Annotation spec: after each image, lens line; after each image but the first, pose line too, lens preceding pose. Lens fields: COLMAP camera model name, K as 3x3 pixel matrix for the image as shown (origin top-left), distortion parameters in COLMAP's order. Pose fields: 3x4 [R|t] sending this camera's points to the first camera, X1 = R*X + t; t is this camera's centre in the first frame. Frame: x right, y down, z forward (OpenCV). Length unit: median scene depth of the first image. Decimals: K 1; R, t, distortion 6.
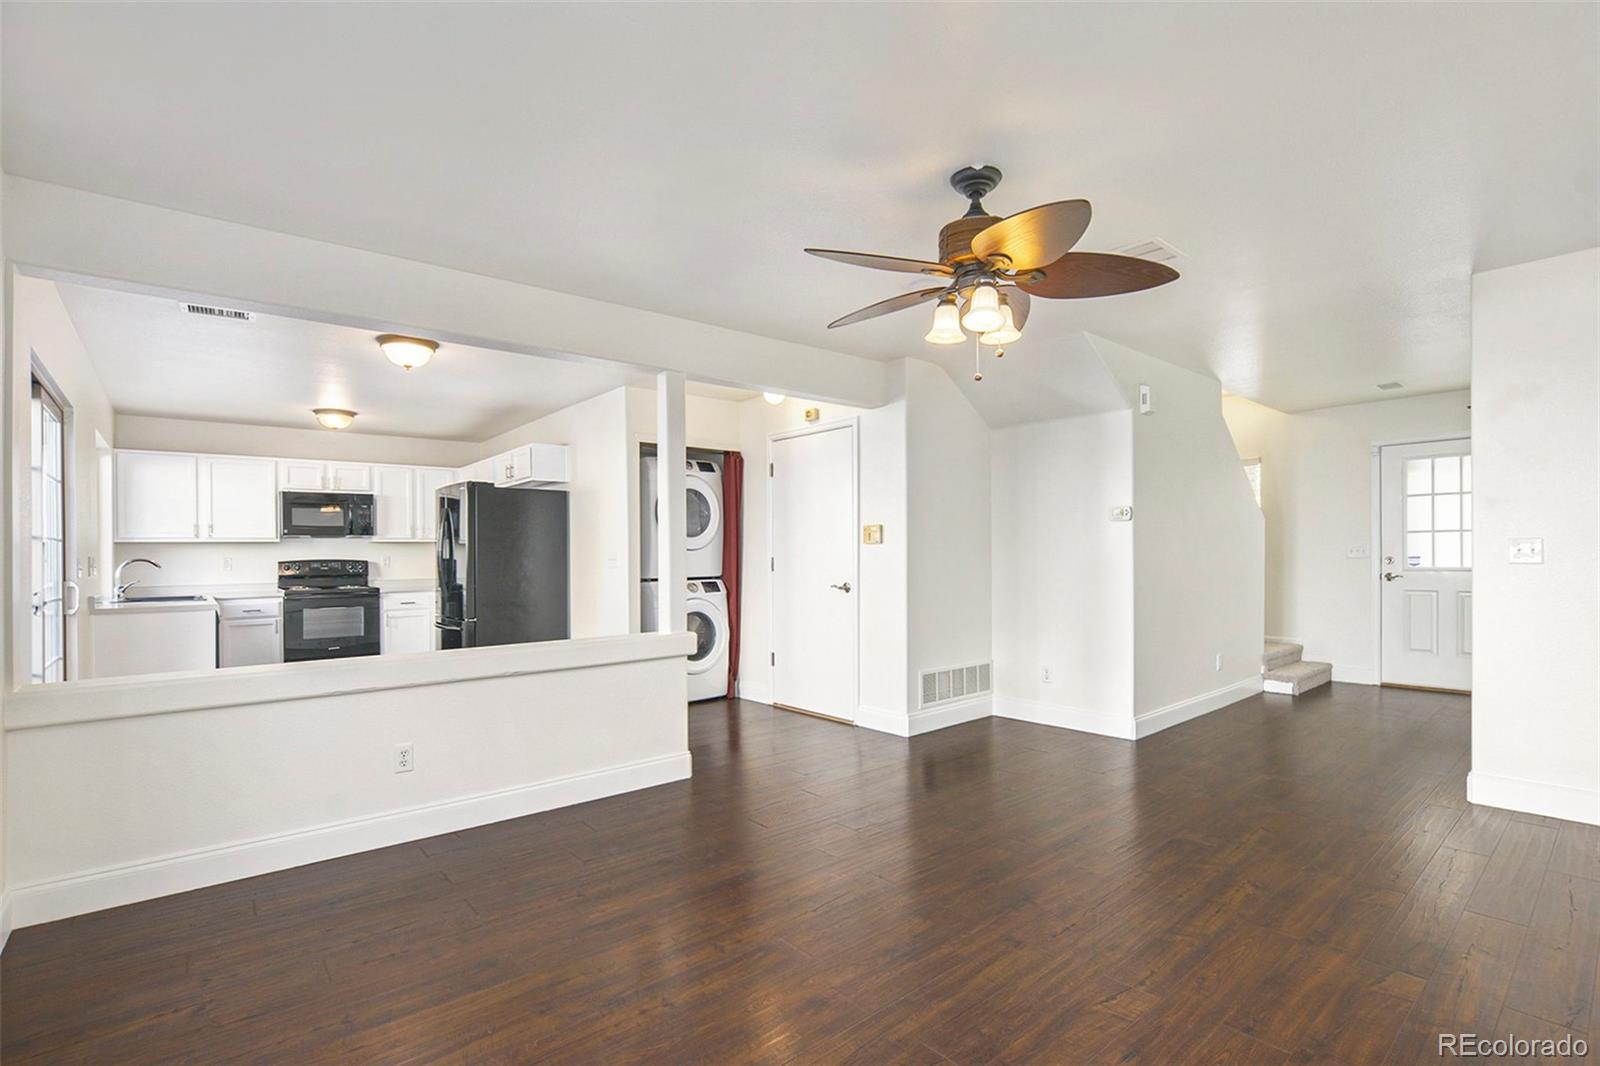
lens RADIAL K [[731.9, 0, 802.6], [0, 731.9, 554.7], [0, 0, 1]] dist [-0.012200, 0.000191]
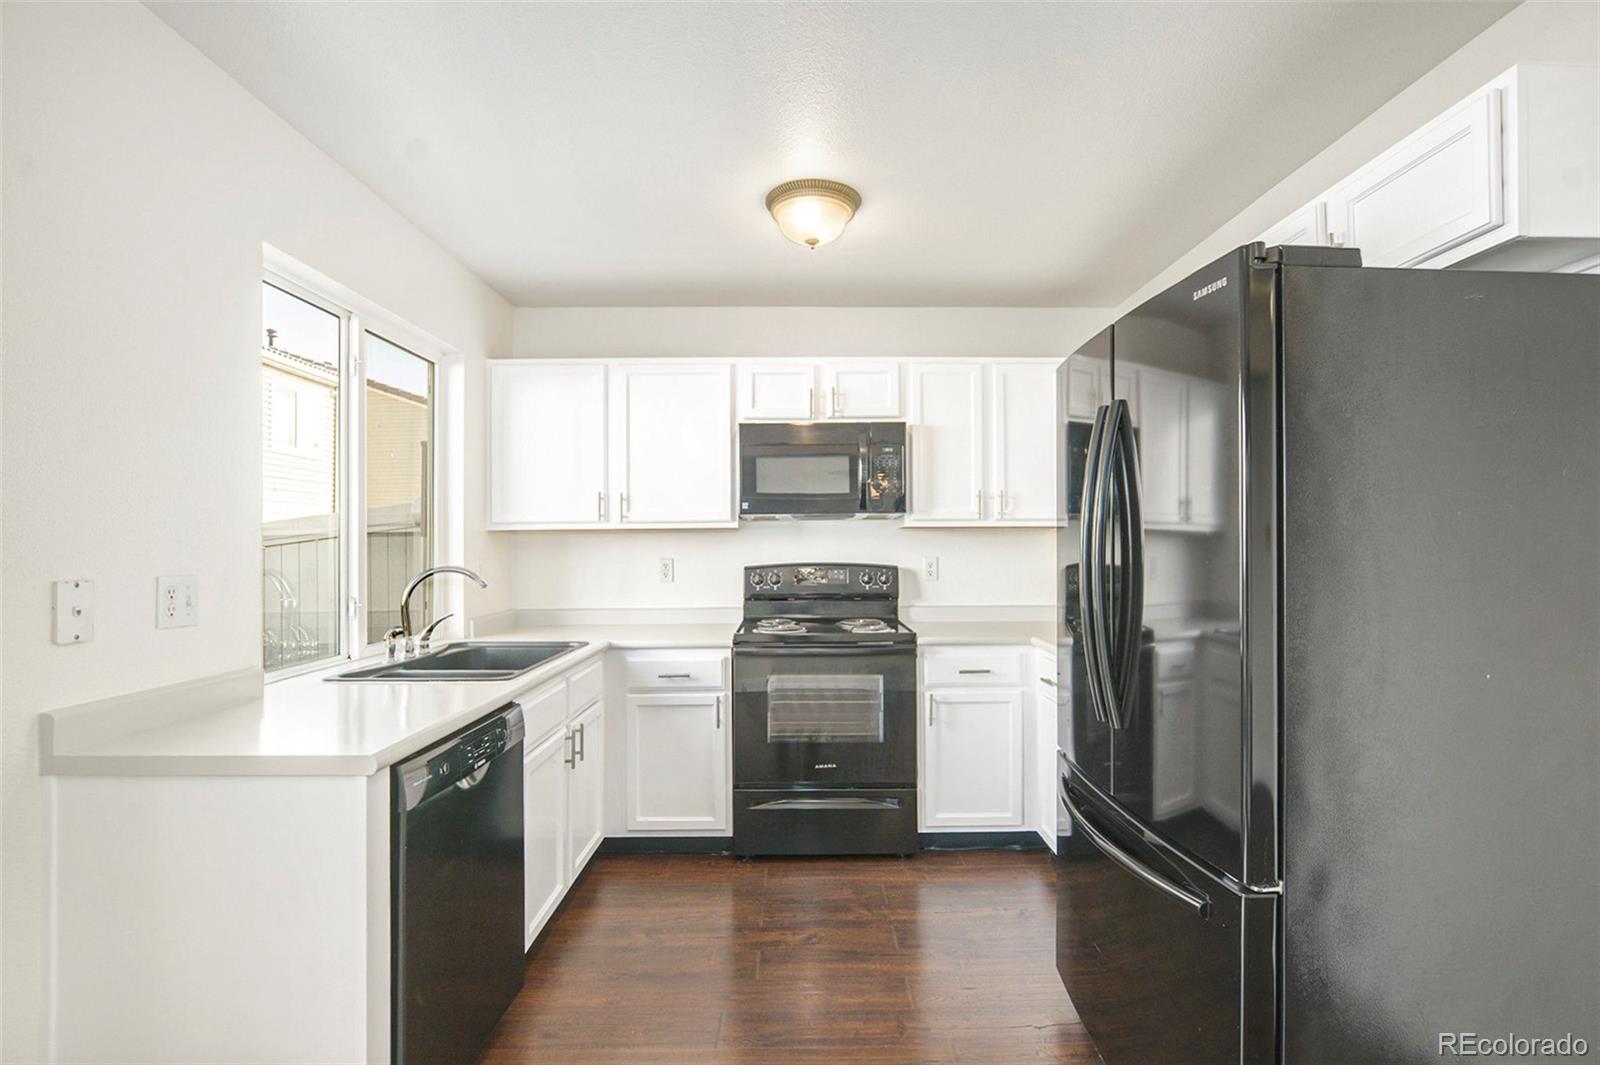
lens RADIAL K [[773.1, 0, 814.8], [0, 773.1, 538.6], [0, 0, 1]] dist [-0.016115, 0.000332]
pose [[0.776787, 0.003592, -0.629753, -0.350107], [-0.004110, 0.999991, 0.000635, -0.011162], [0.629750, 0.002095, 0.776795, 0.627116]]
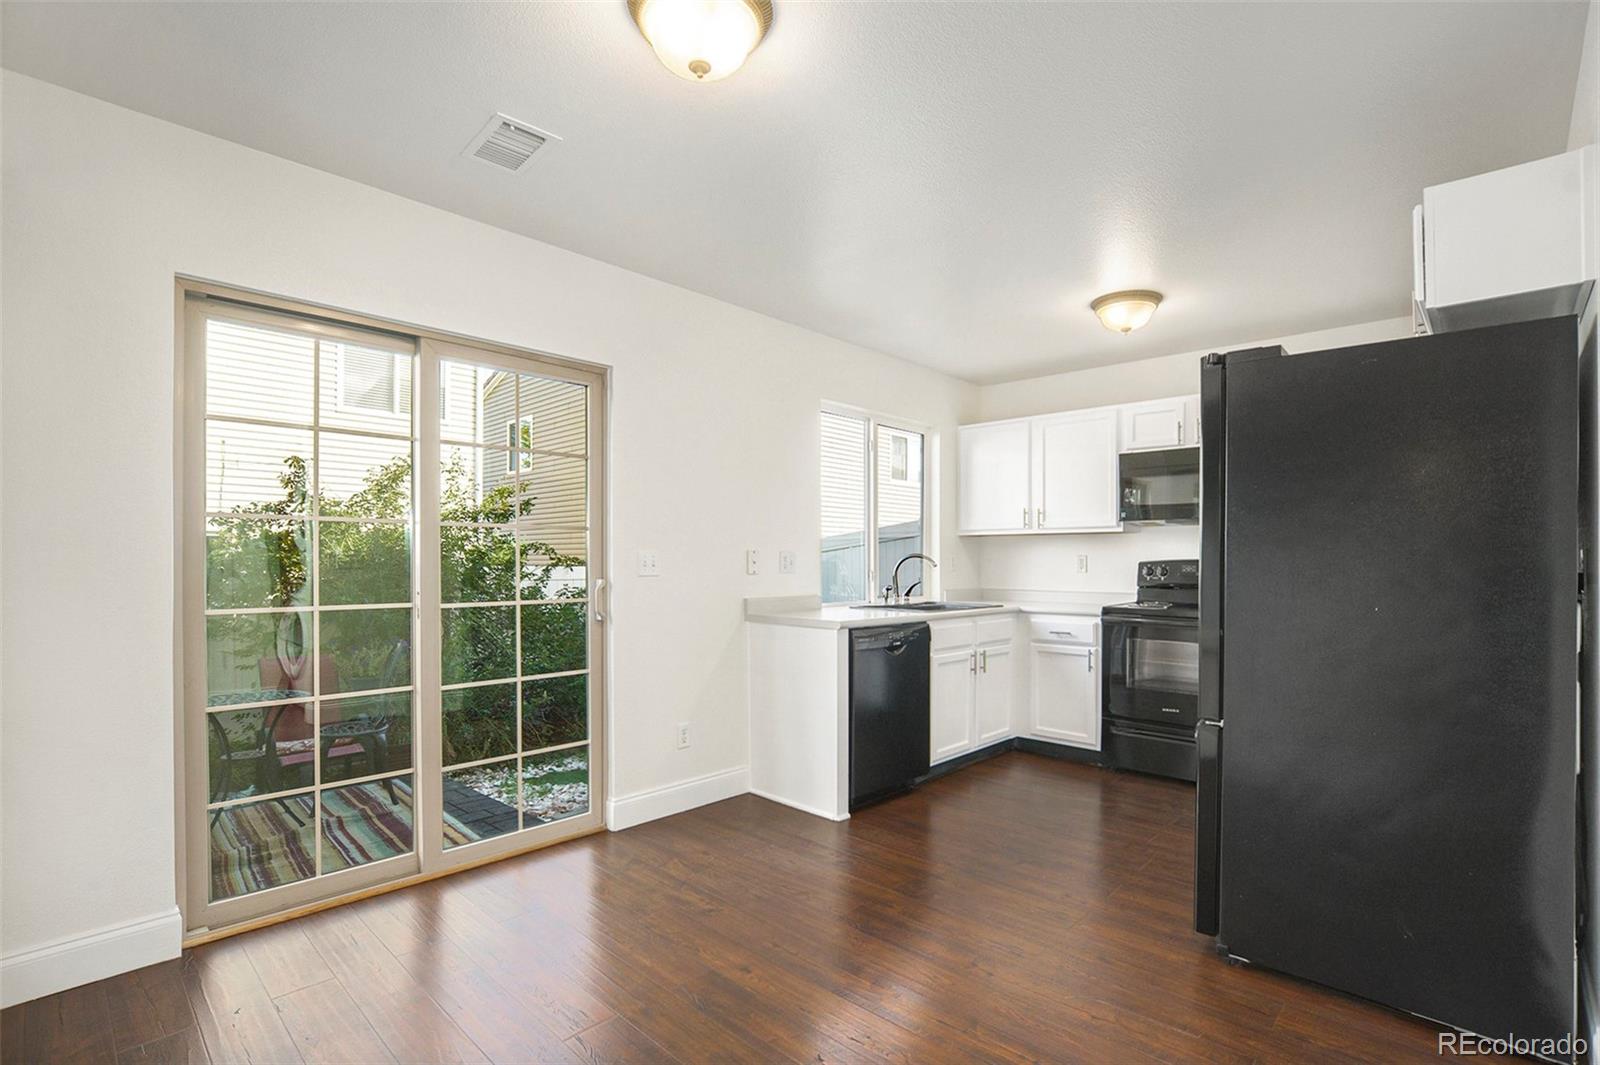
lens RADIAL K [[762.5, 0, 800.0], [0, 762.5, 532.5], [0, 0, 1]] dist [-0.028390, 0.000206]
pose [[0.125937, -0.021958, -0.991795, -0.075407], [-0.007390, 0.999706, -0.023072, 0.001119], [0.992011, 0.010235, 0.125738, 0.624116]]
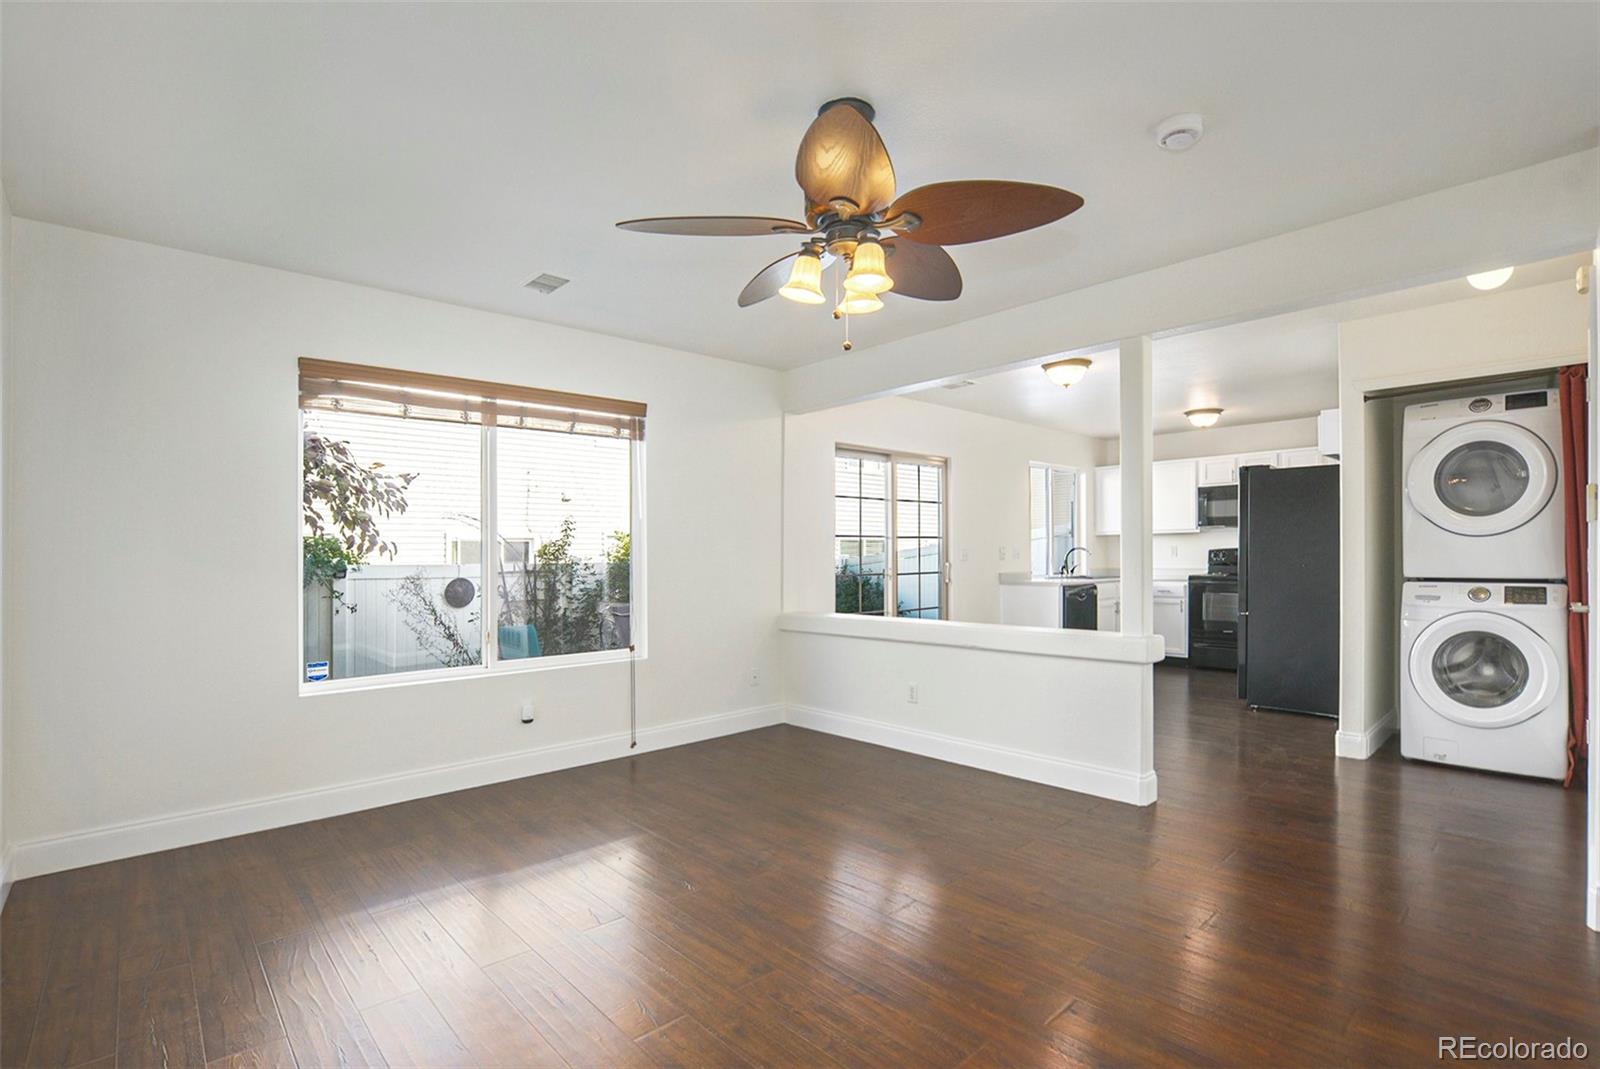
lens RADIAL K [[767.6, 0, 842.0], [0, 767.6, 549.2], [0, 0, 1]] dist [-0.015176, 0.000734]
pose [[0.109946, 0.005309, -0.993923, 0.402206], [0.007478, 0.999953, 0.006168, -0.002915], [0.993909, -0.008111, 0.109901, 0.316571]]
